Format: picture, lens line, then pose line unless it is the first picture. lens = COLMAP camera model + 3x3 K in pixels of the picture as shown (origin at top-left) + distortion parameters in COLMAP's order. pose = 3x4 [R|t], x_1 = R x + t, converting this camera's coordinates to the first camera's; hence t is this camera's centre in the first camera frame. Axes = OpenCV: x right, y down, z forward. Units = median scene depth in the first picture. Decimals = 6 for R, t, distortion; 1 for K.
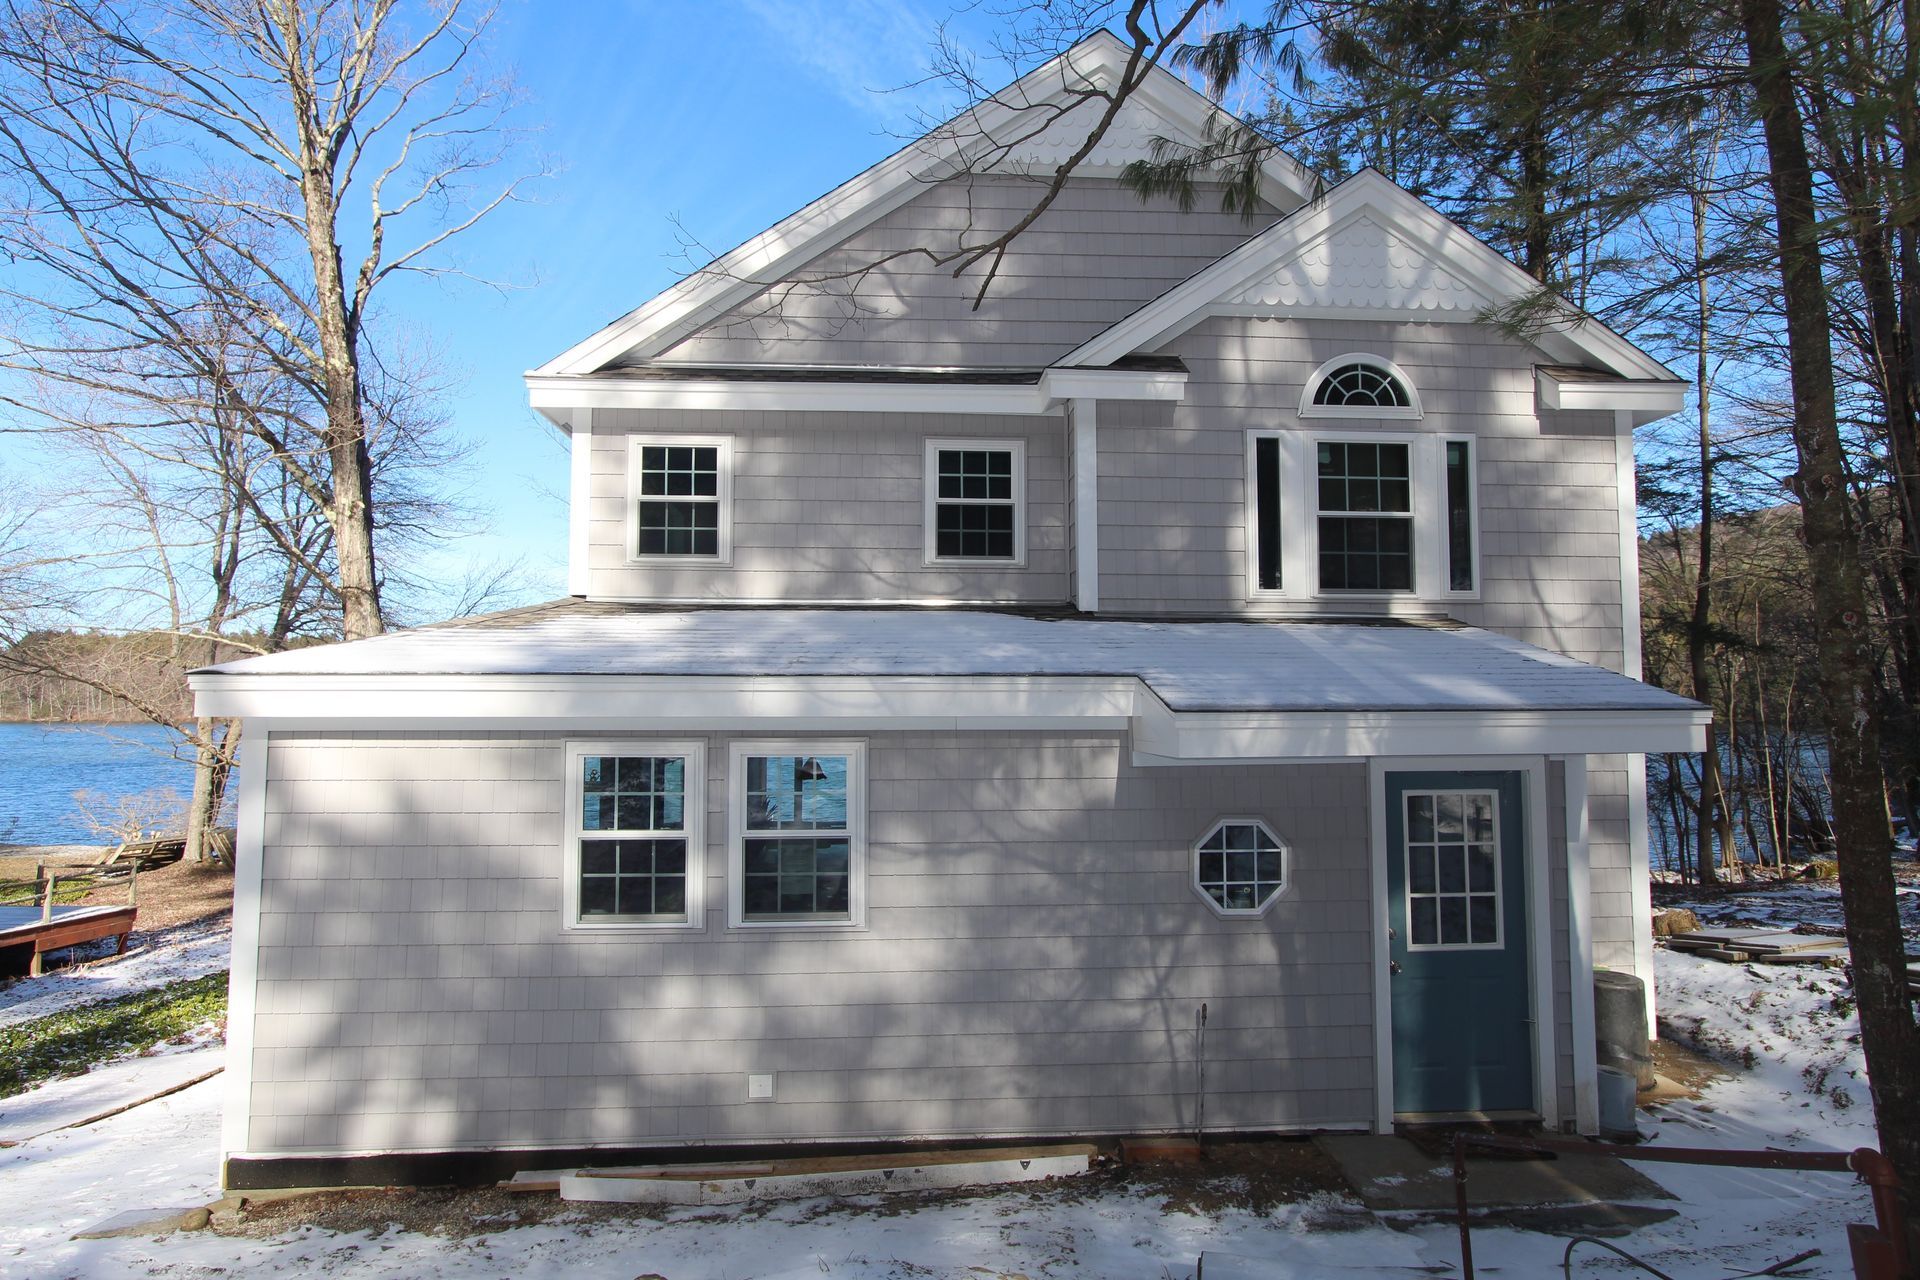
lens RADIAL K [[1089.4, 0, 960.0], [0, 1089.4, 640.0], [0, 0, 1]] dist [0.000885, 0.000272]
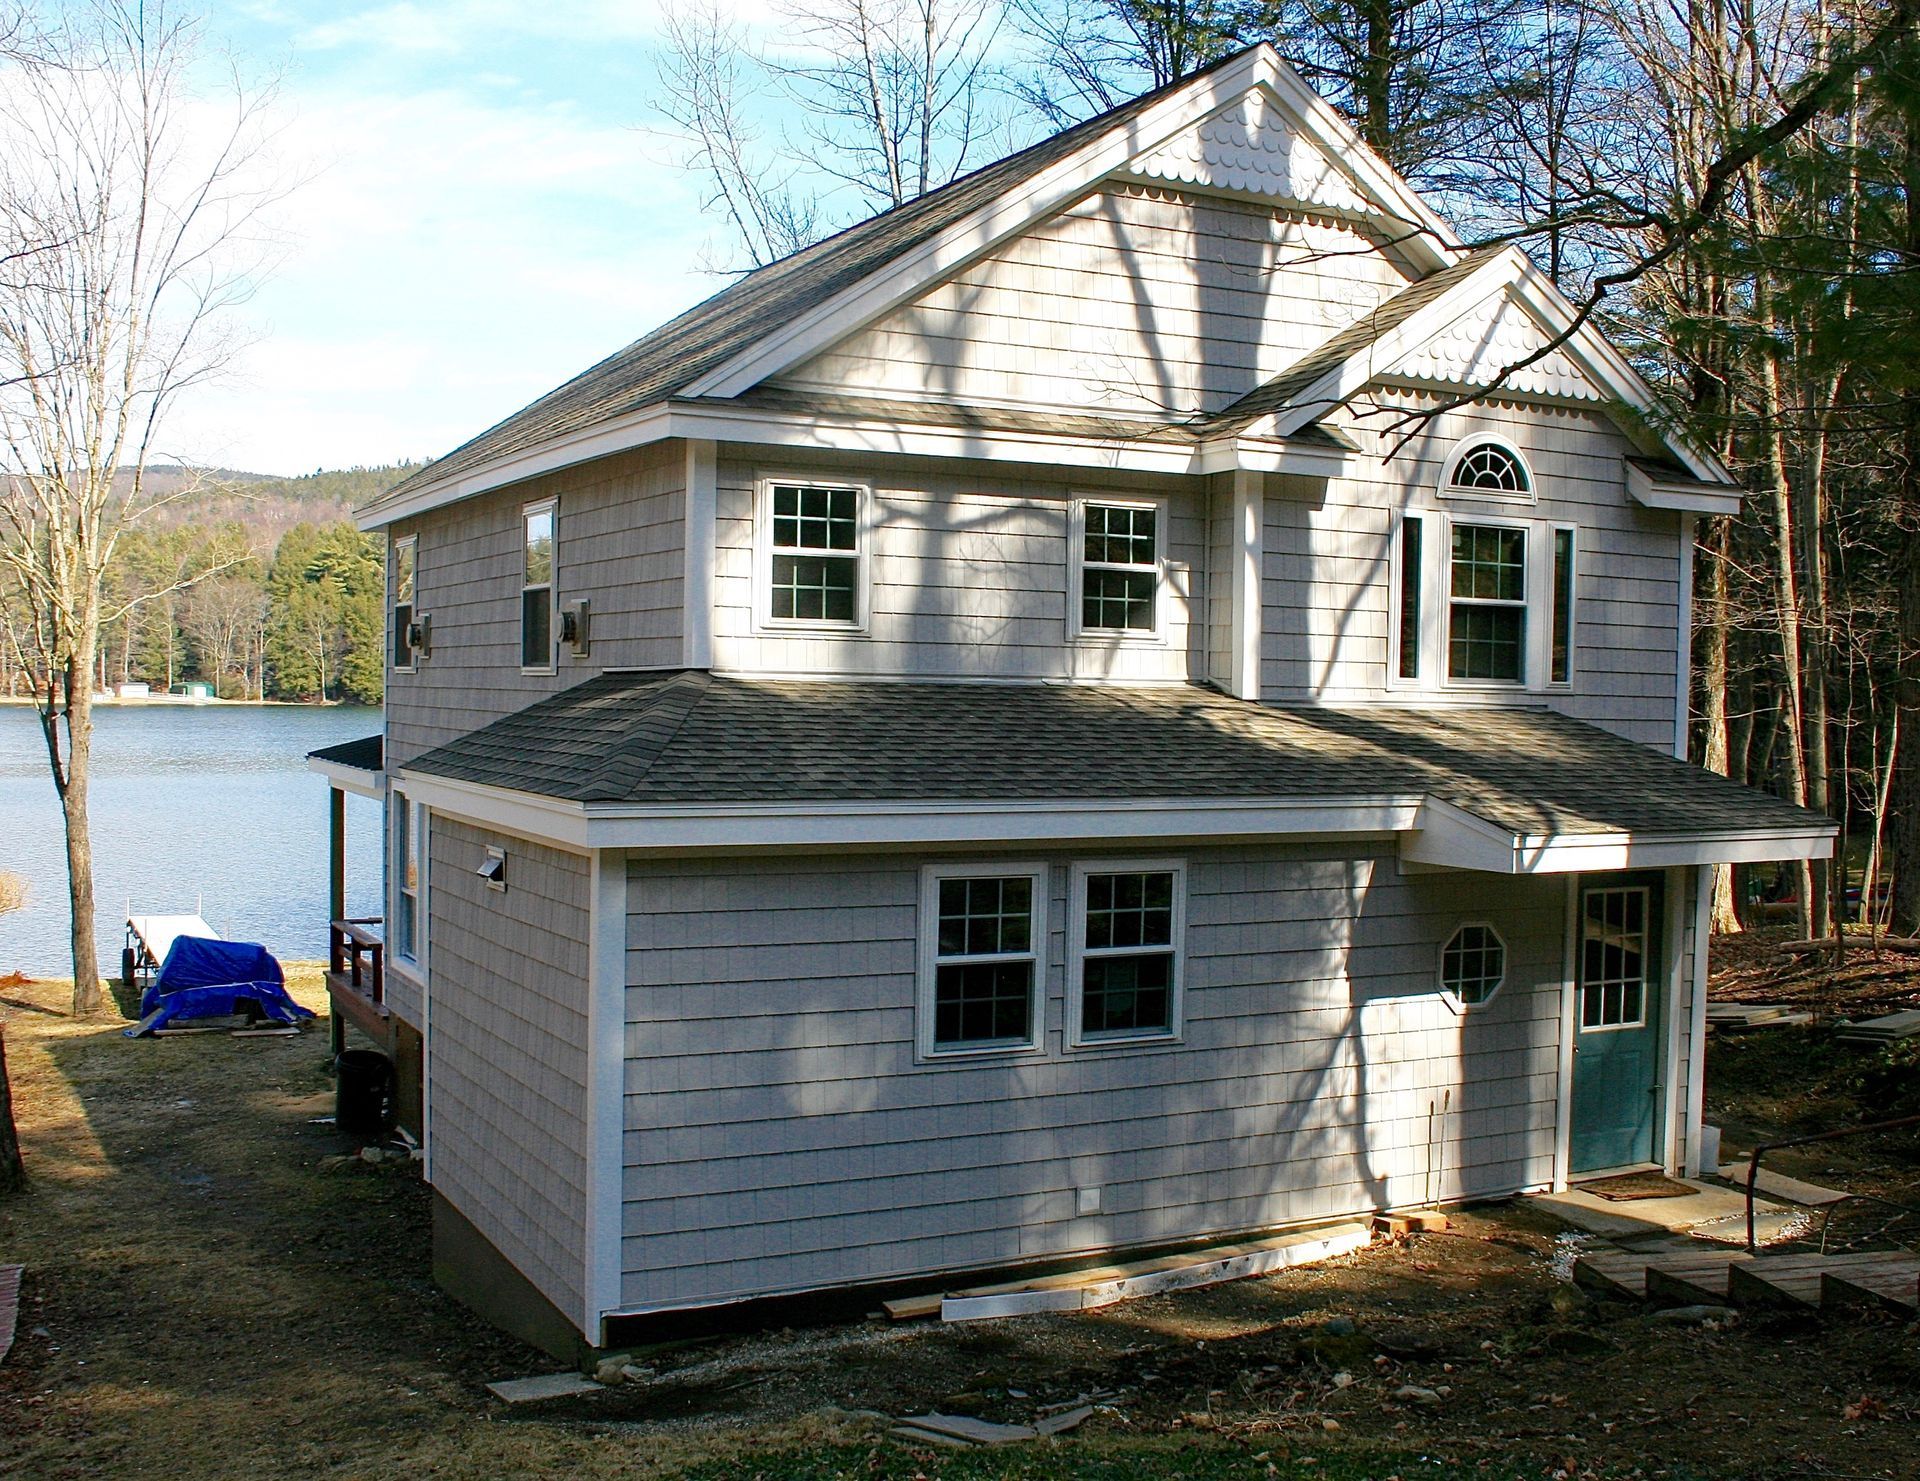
lens RADIAL K [[2112.5, 0, 966.0], [0, 2112.5, 694.3], [0, 0, 1]] dist [-0.084952, 0.010465]
pose [[0.908714, 0.014942, 0.417151, -0.825276], [-0.043725, 0.997269, 0.059527, -0.124144], [-0.415123, -0.072333, 0.906885, -0.504568]]
